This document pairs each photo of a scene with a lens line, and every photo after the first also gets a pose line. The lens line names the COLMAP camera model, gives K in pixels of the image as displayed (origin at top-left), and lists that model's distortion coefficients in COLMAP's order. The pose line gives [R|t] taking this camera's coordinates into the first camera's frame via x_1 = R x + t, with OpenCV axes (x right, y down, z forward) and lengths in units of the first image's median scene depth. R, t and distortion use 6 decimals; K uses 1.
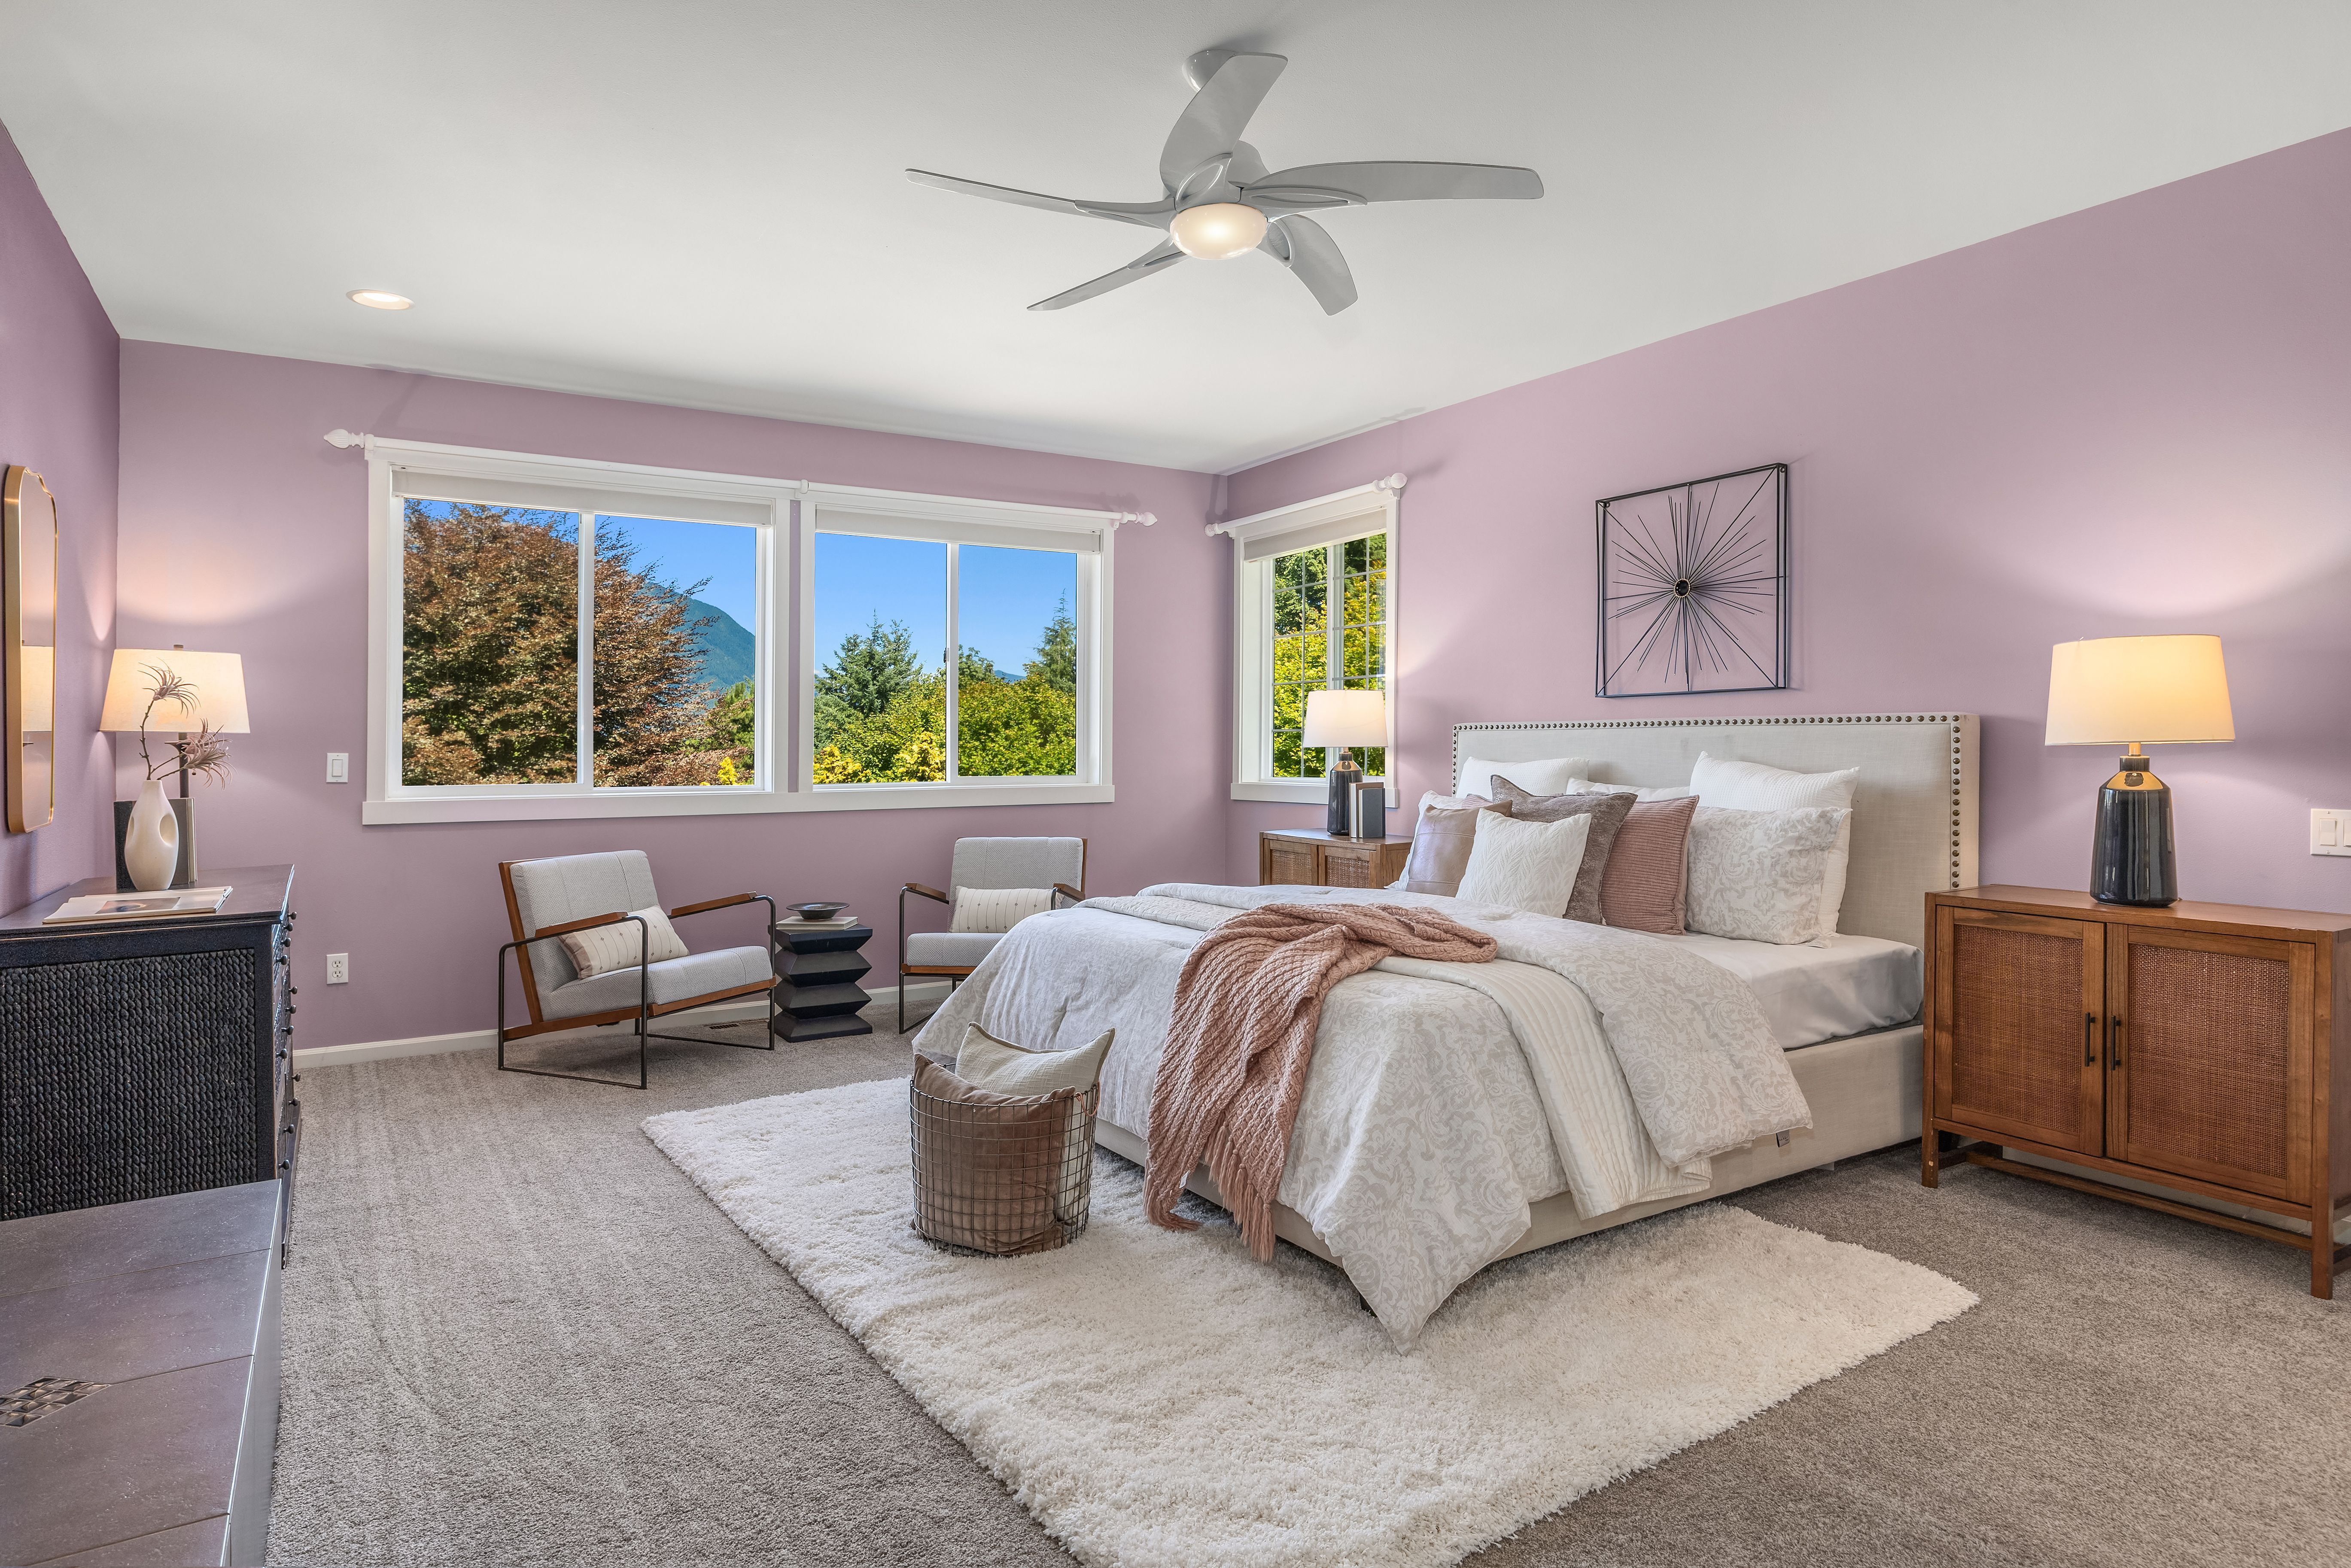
lens RADIAL K [[1320.5, 0, 1161.2], [0, 1320.5, 766.0], [0, 0, 1]] dist [-0.000185, -0.000990]
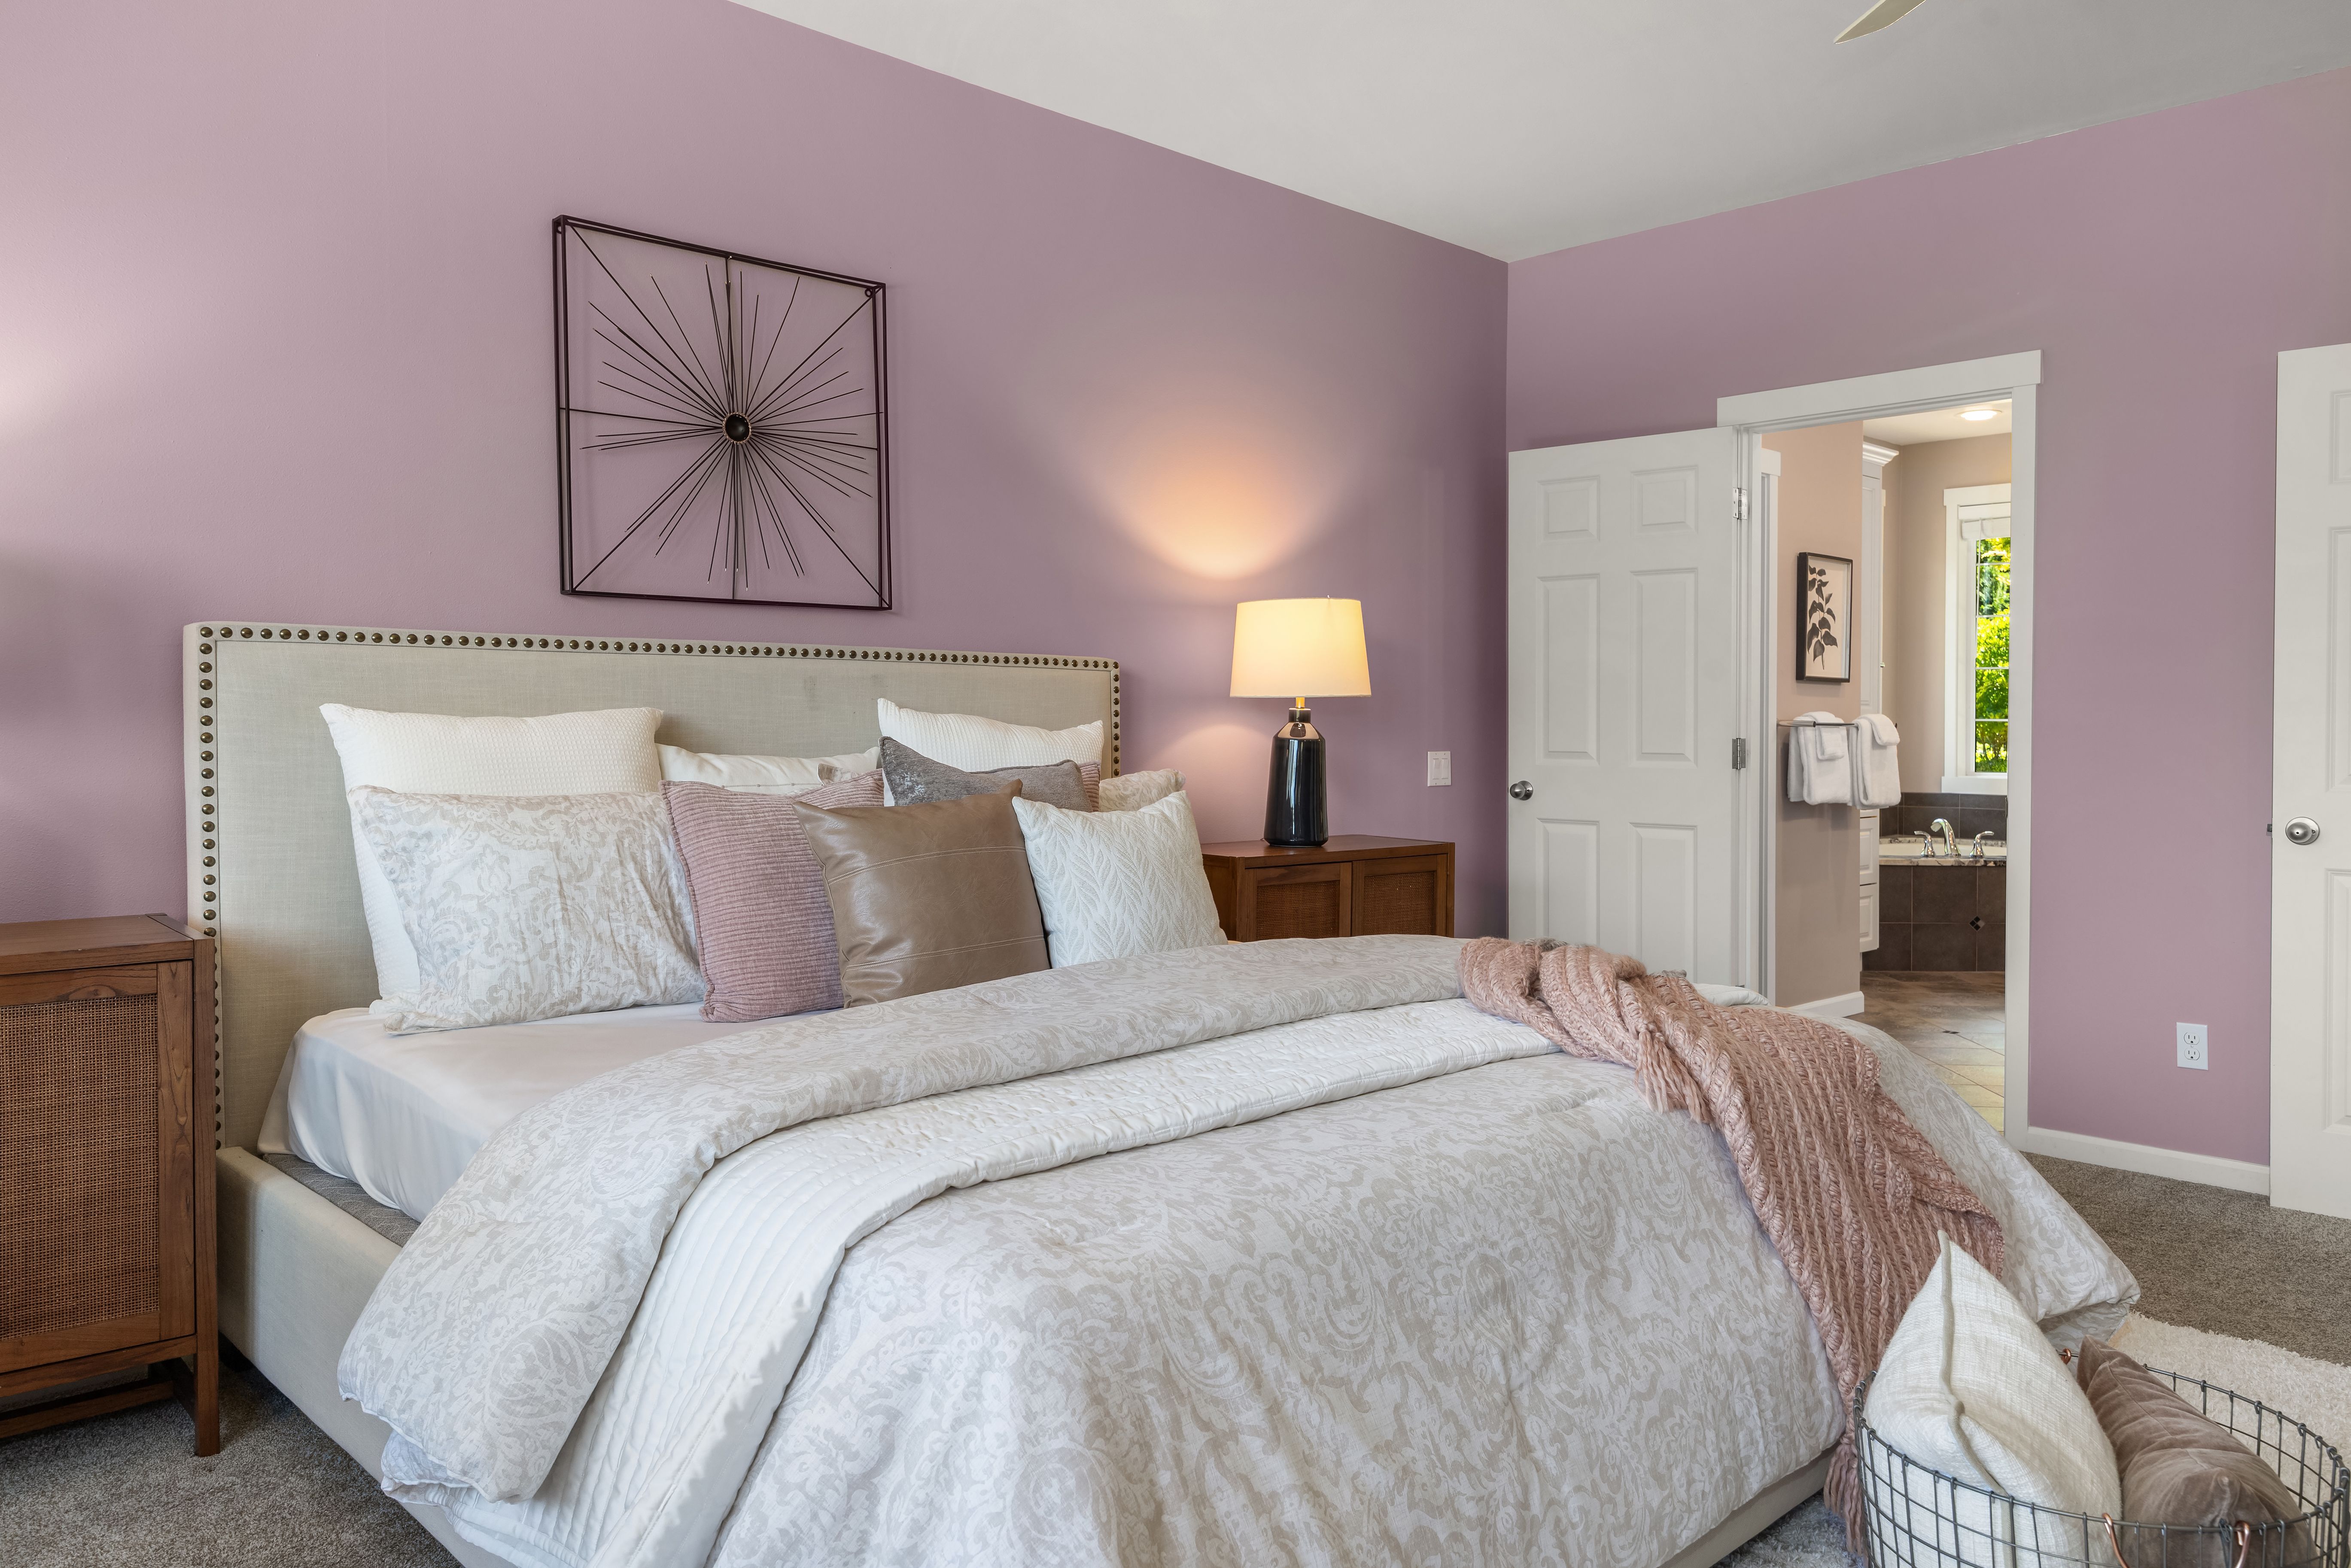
lens RADIAL K [[1671.7, 0, 1174.8], [0, 1671.7, 772.9], [0, 0, 1]] dist [0.000990, 0.000144]
pose [[-0.218972, -0.029471, 0.975286, -0.282551], [0.006062, 0.999483, 0.031563, 0.000488], [-0.975712, 0.012823, -0.218680, 0.680346]]
